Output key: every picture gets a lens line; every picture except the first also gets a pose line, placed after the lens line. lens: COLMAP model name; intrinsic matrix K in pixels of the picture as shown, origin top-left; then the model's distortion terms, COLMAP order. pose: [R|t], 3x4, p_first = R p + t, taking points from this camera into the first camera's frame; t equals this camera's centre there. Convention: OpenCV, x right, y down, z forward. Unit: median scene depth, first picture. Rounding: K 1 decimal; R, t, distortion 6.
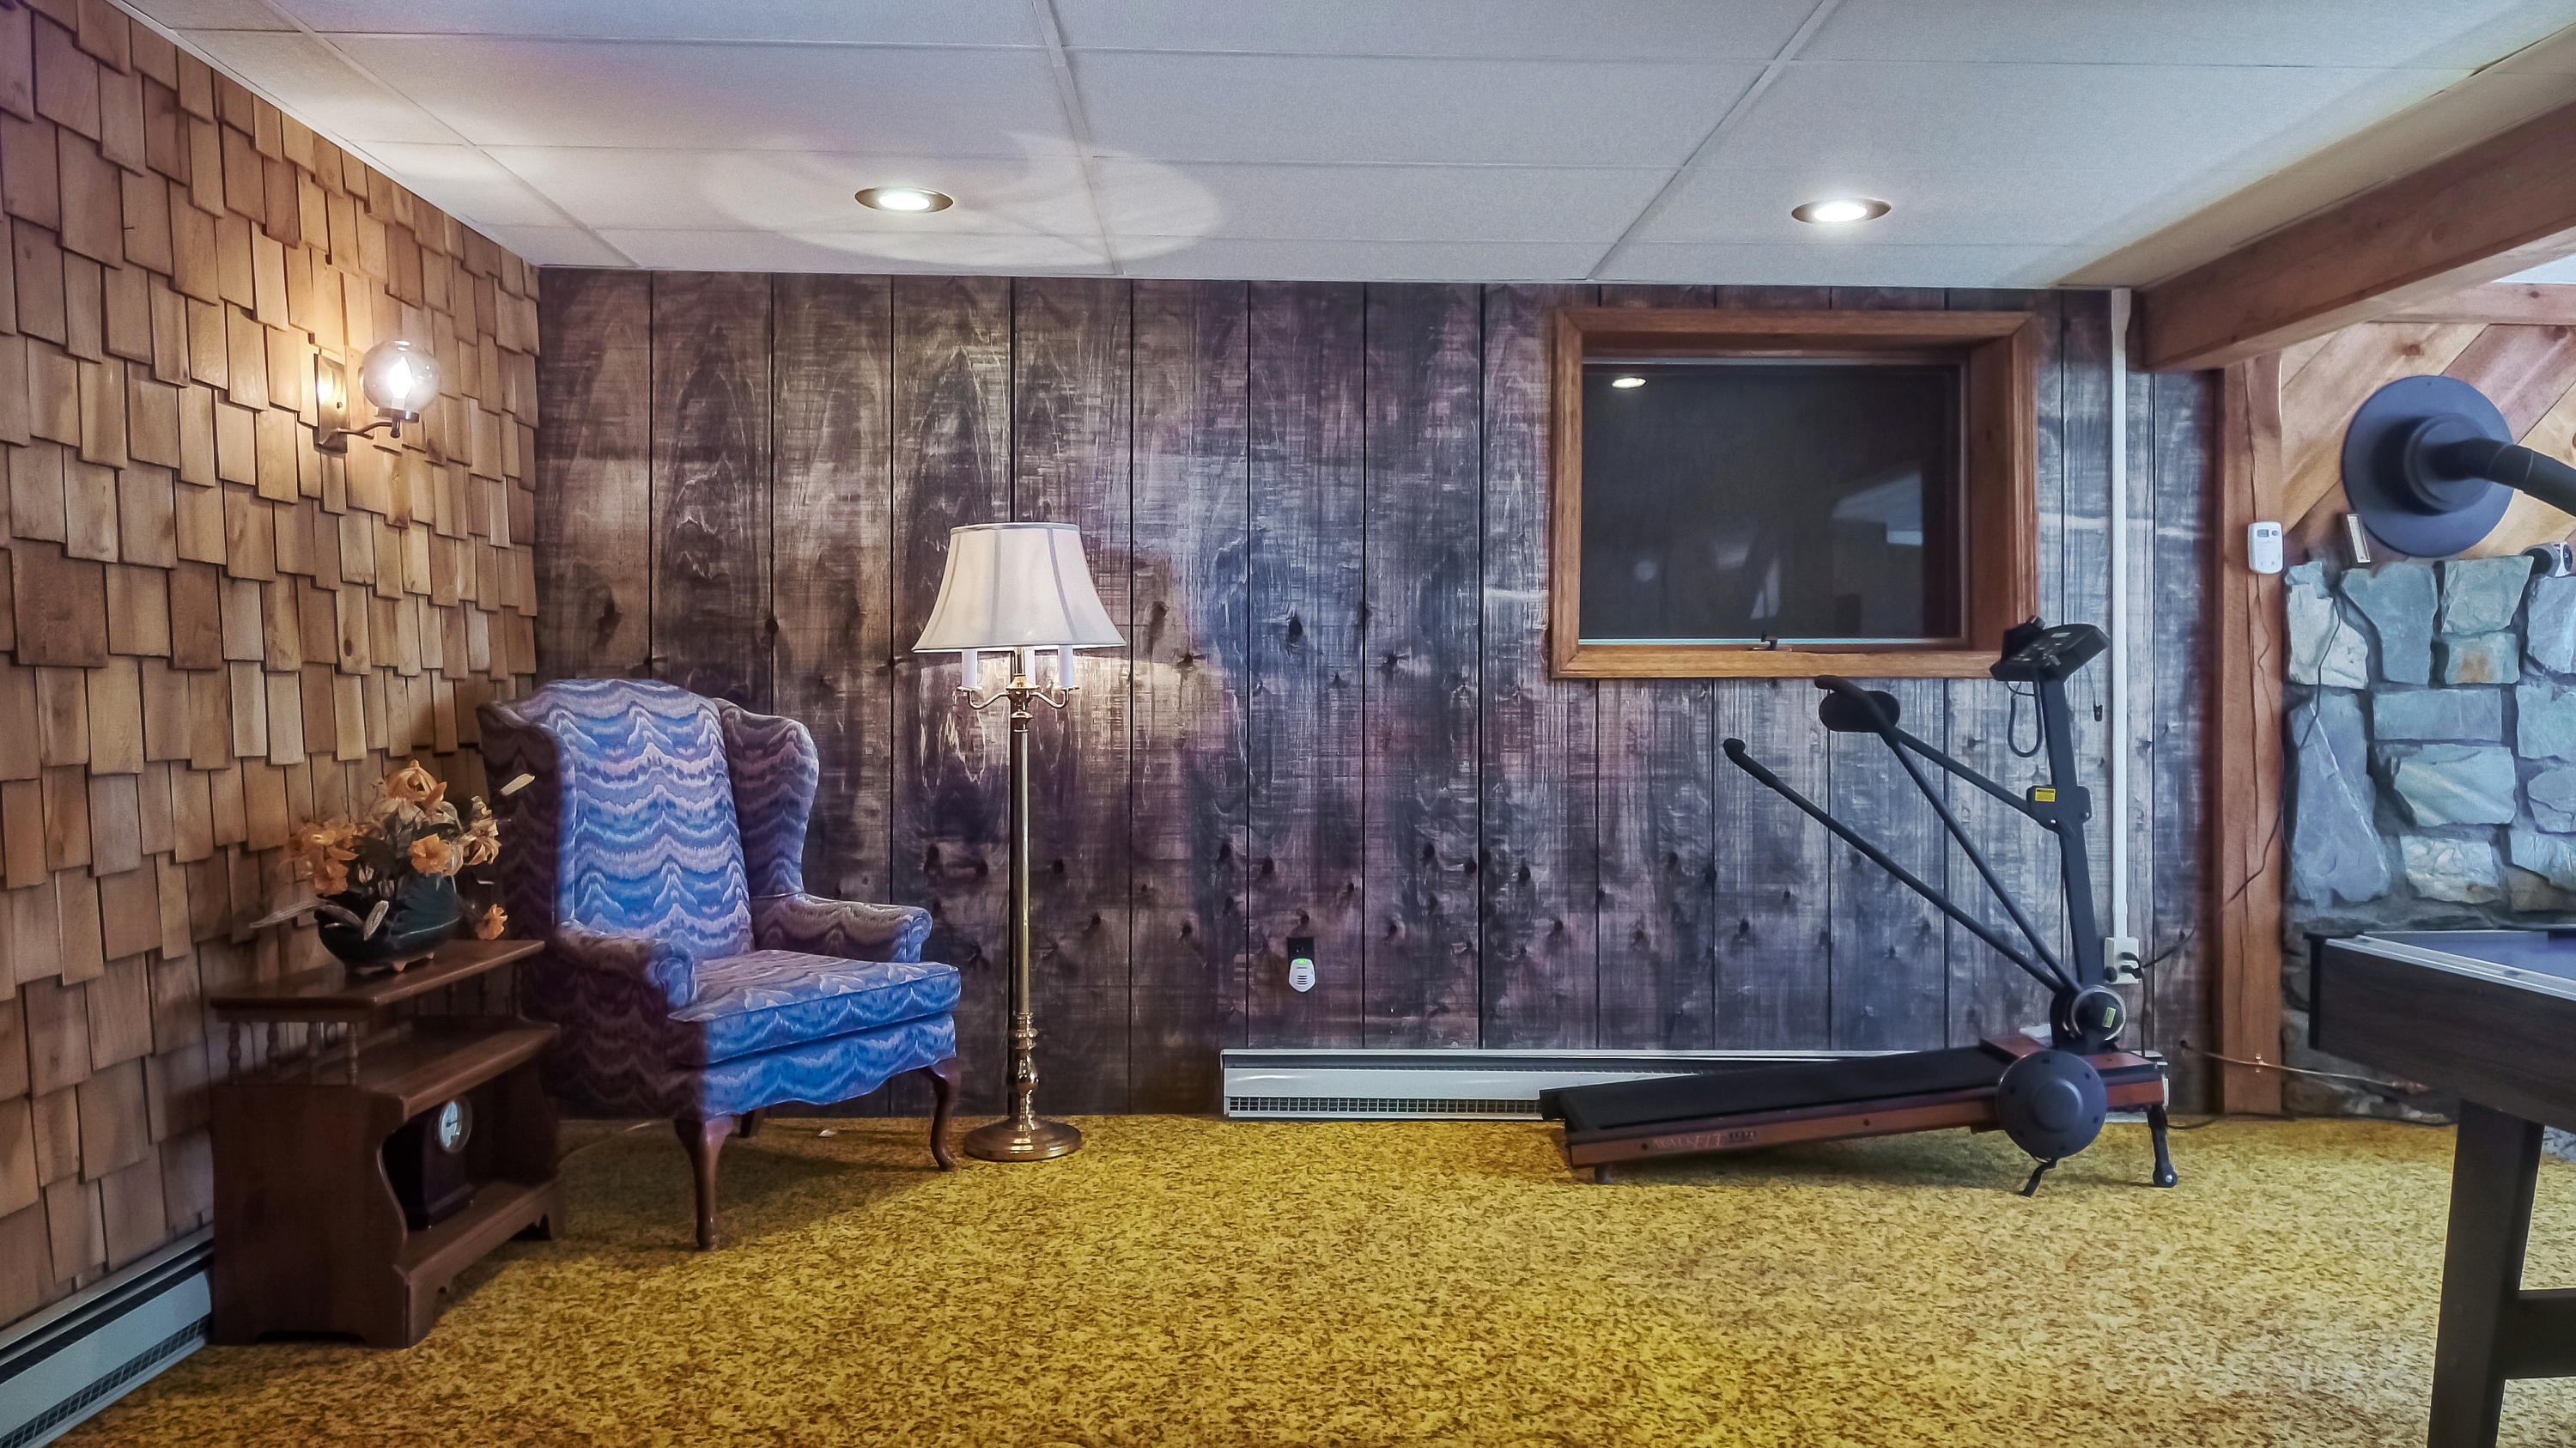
lens RADIAL K [[1757.9, 0, 1297.6], [0, 1757.9, 689.2], [0, 0, 1]] dist [0.023996, -0.052379]
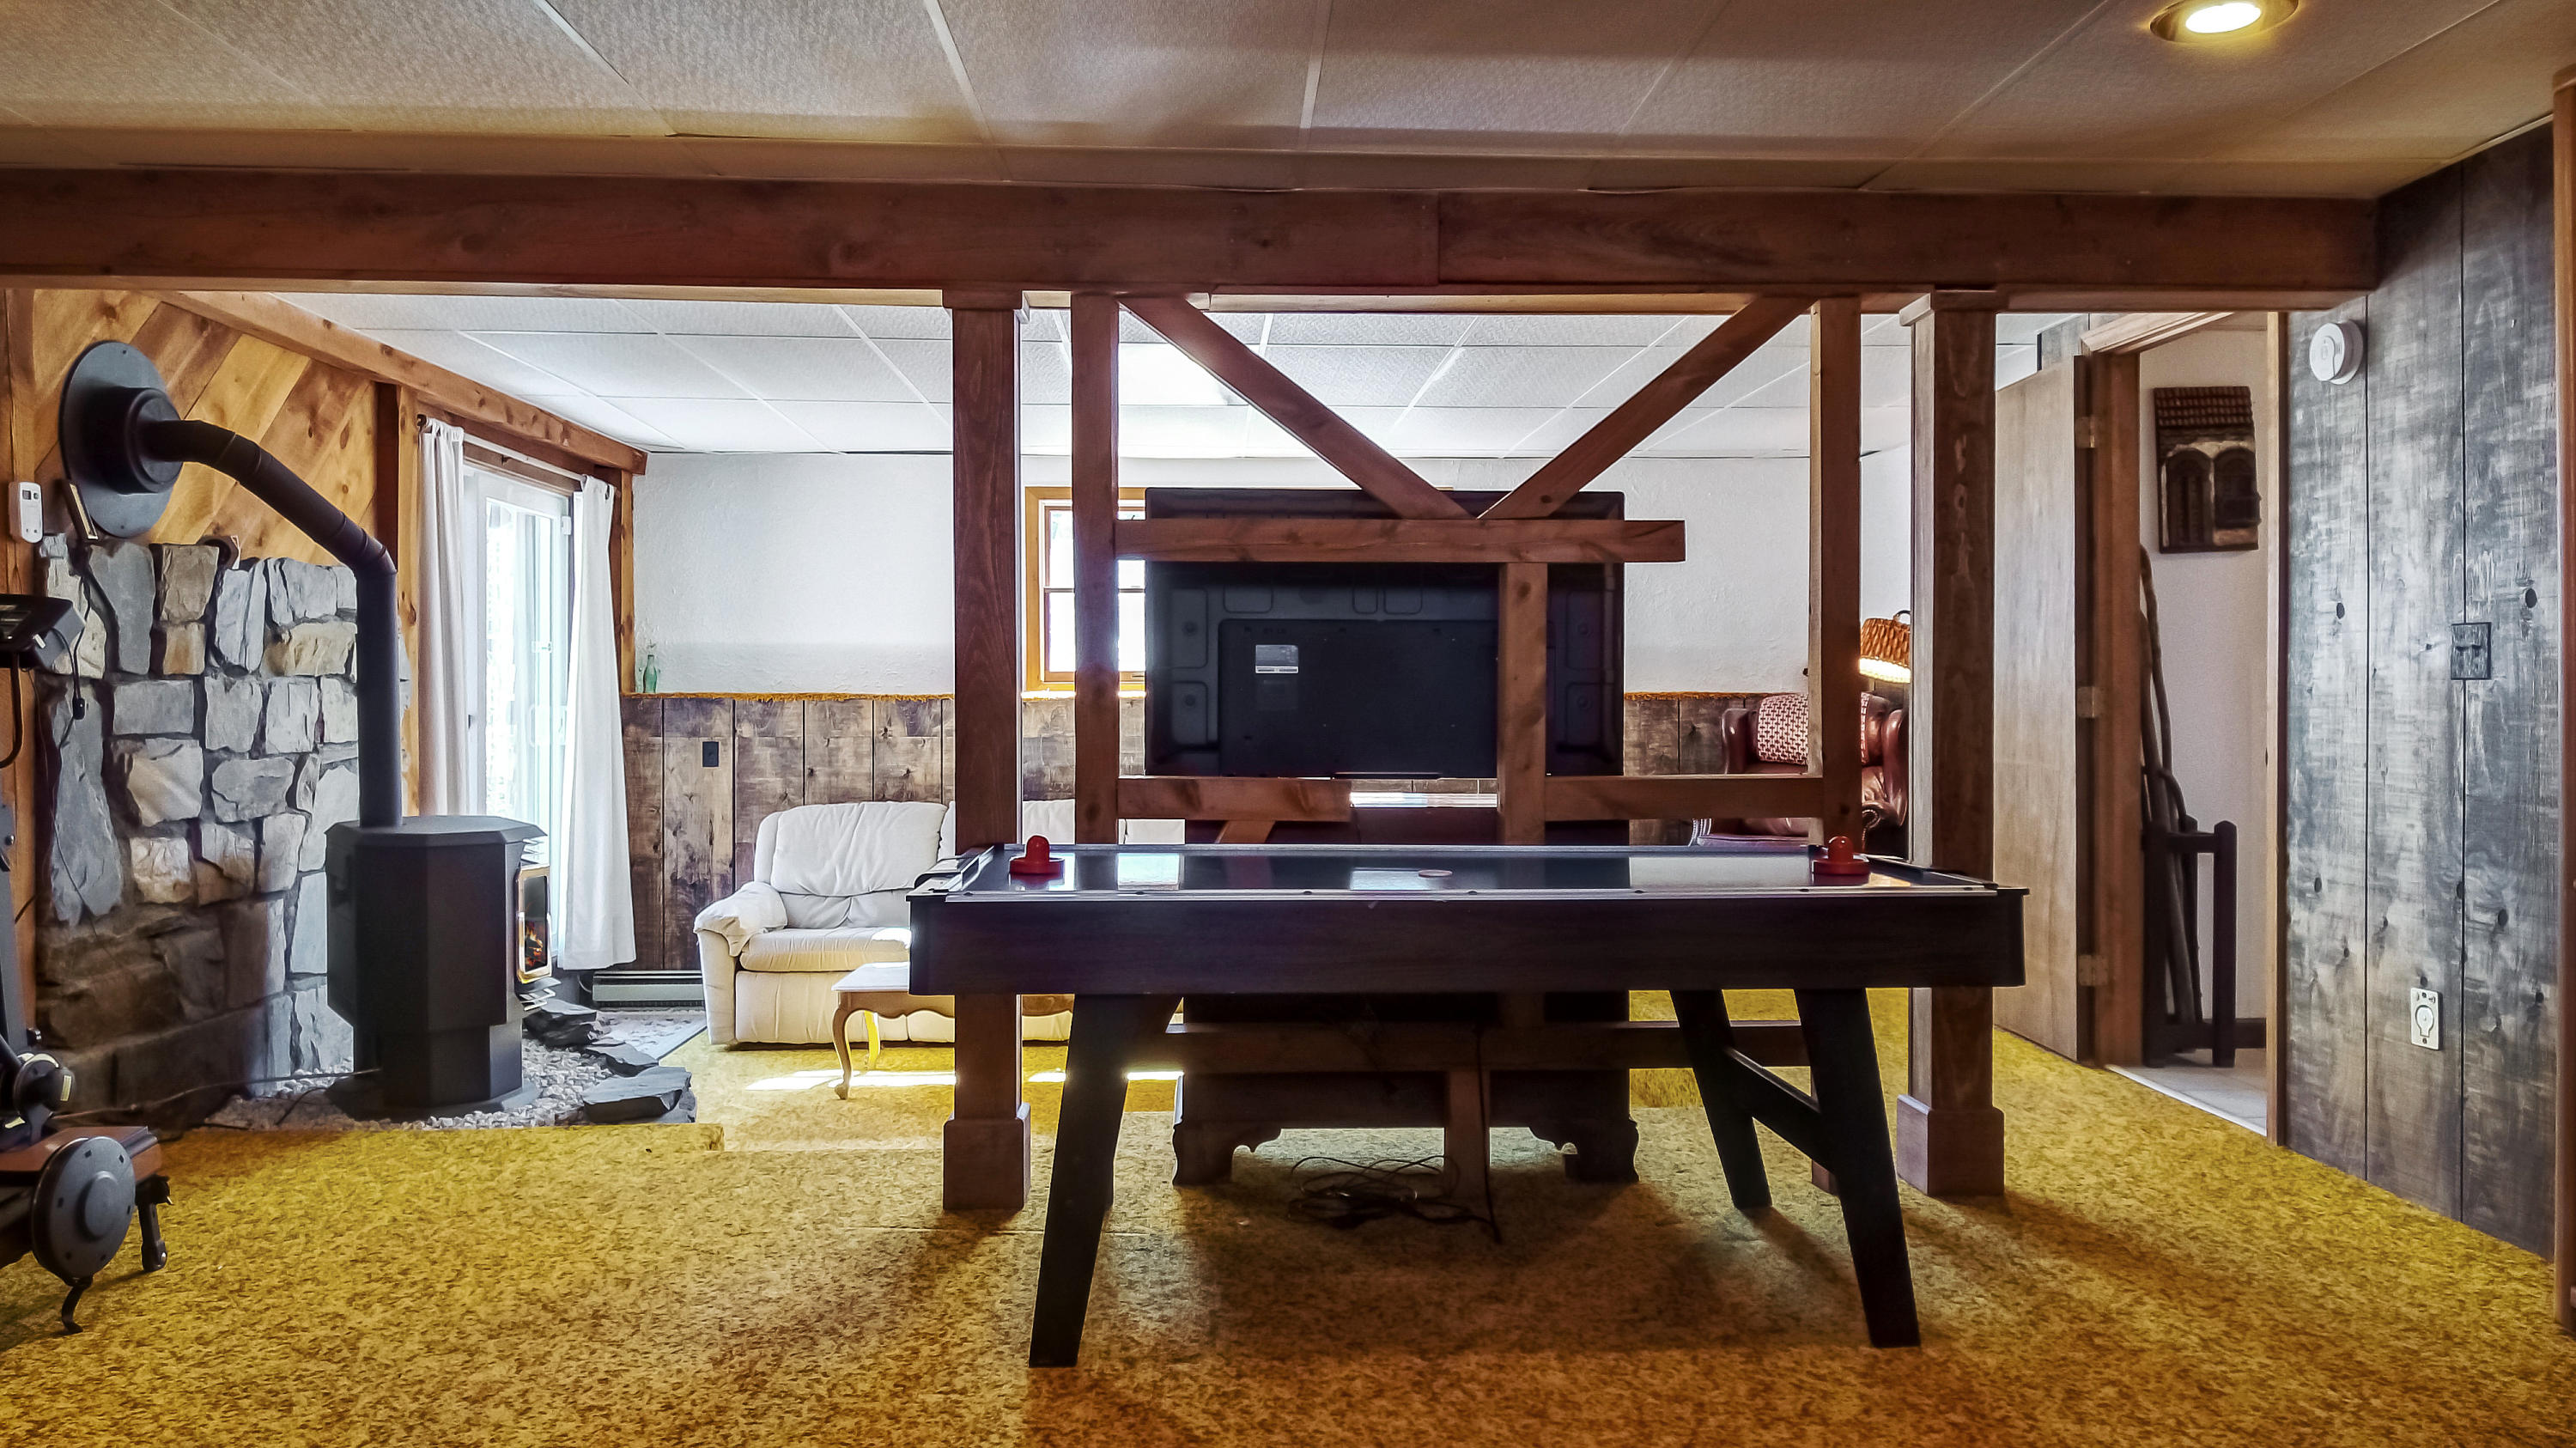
lens RADIAL K [[1757.9, 0, 1297.6], [0, 1757.9, 689.2], [0, 0, 1]] dist [0.023996, -0.052379]
pose [[-0.010506, 0.001040, 0.999944, -0.324903], [-0.007670, 0.999970, -0.001121, 0.001305], [-0.999915, -0.007682, -0.010498, 0.425670]]
